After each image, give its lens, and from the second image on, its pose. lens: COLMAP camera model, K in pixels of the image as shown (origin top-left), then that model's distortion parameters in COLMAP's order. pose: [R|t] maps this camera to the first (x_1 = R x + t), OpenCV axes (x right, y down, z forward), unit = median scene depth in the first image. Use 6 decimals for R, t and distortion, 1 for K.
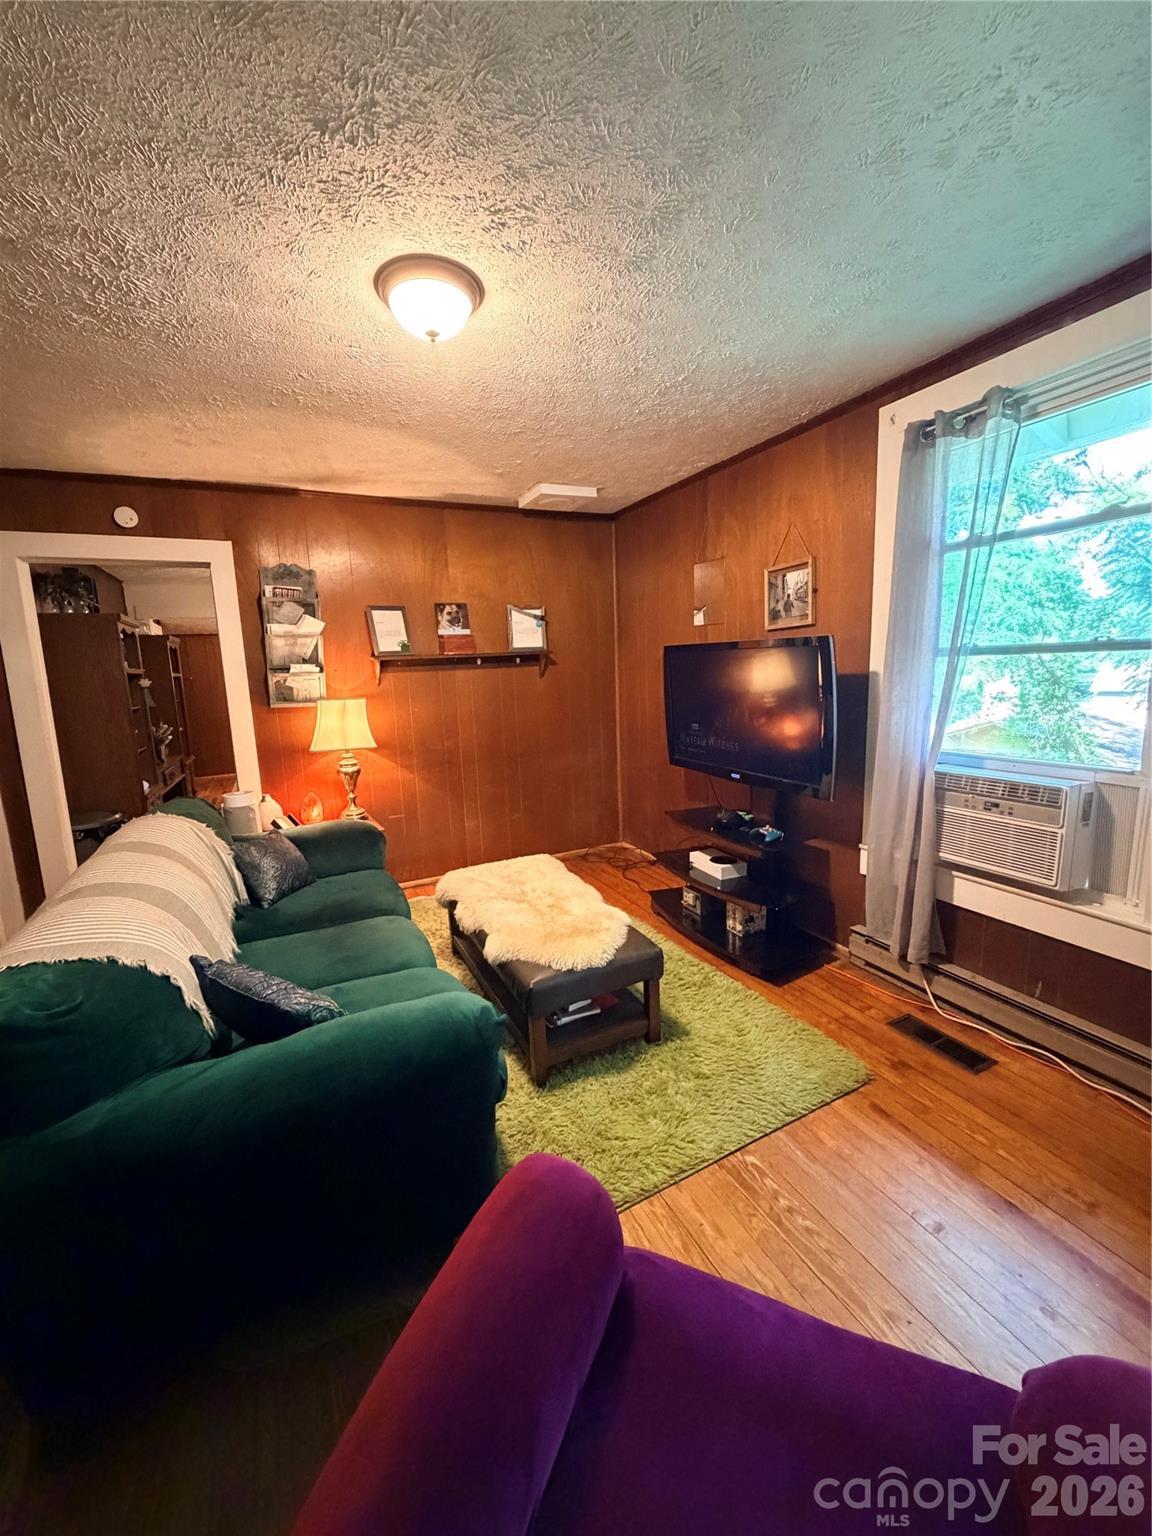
lens RADIAL K [[608.0, 0, 576.3], [0, 608.0, 764.2], [0, 0, 1]] dist [-0.001761, -0.000072]
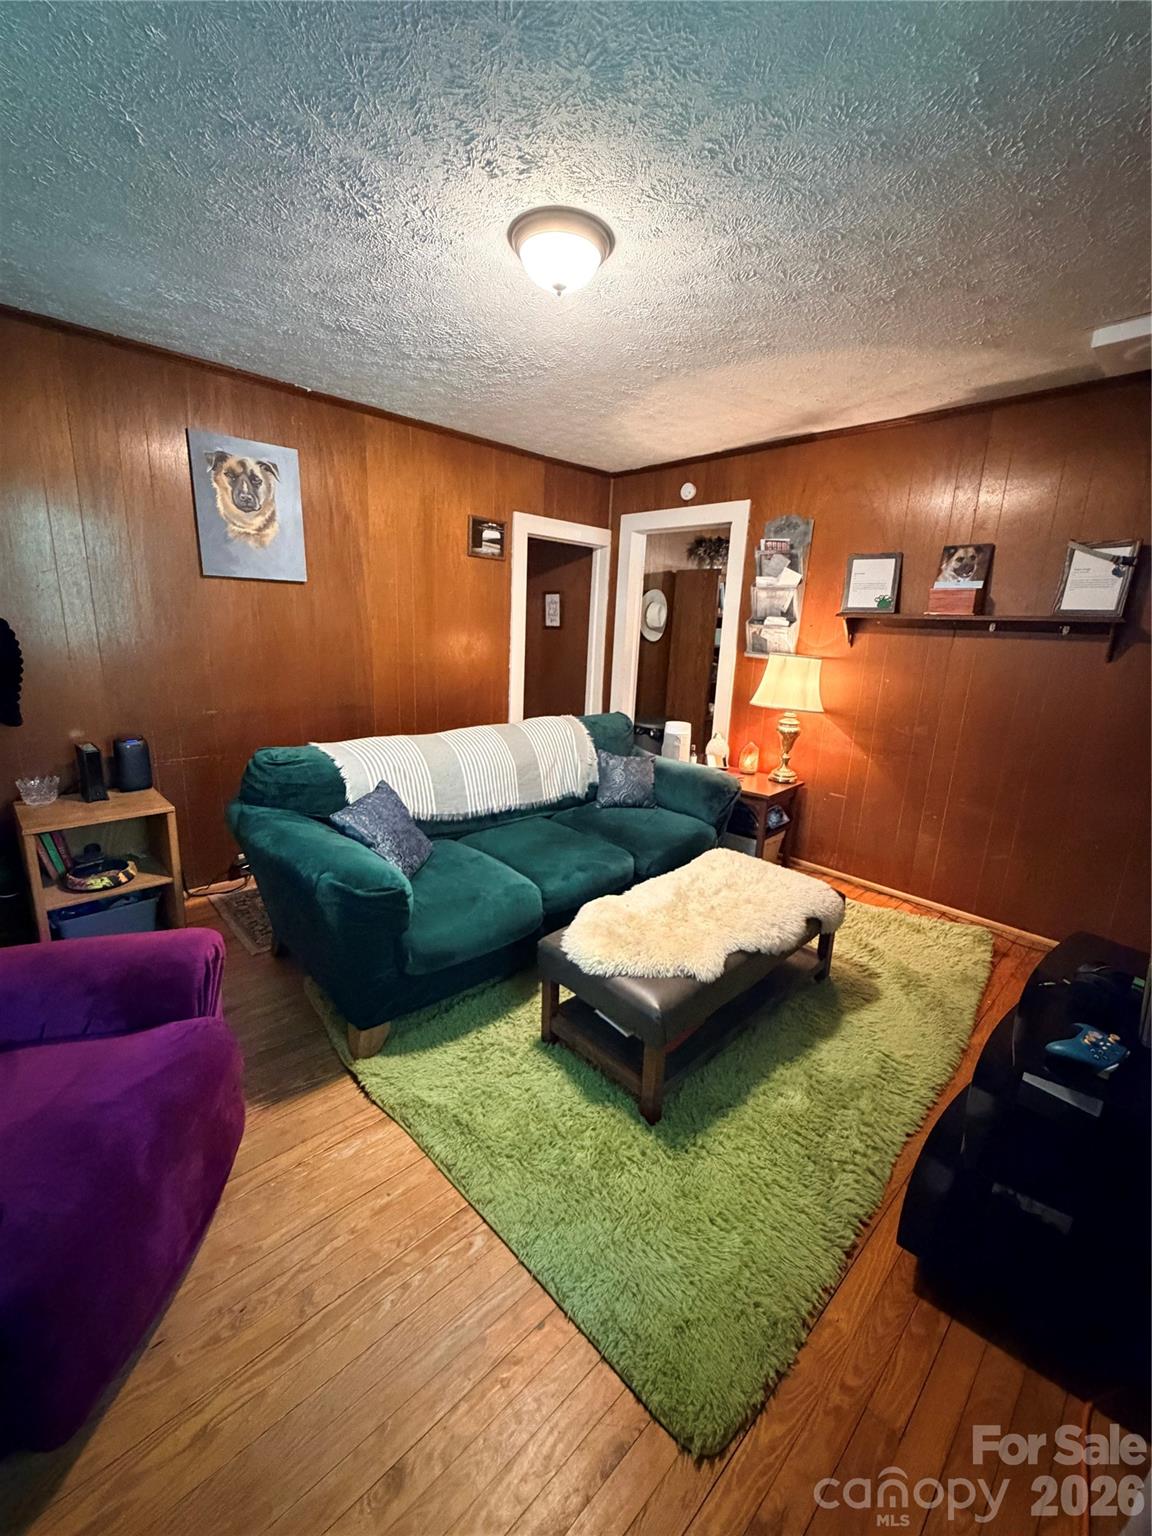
lens RADIAL K [[608.0, 0, 576.3], [0, 608.0, 764.2], [0, 0, 1]] dist [-0.001761, -0.000072]
pose [[0.298950, 0.272726, -0.914467, 0.436975], [-0.200593, 0.954839, 0.219190, -0.085049], [0.932948, 0.117909, 0.340156, 0.371103]]
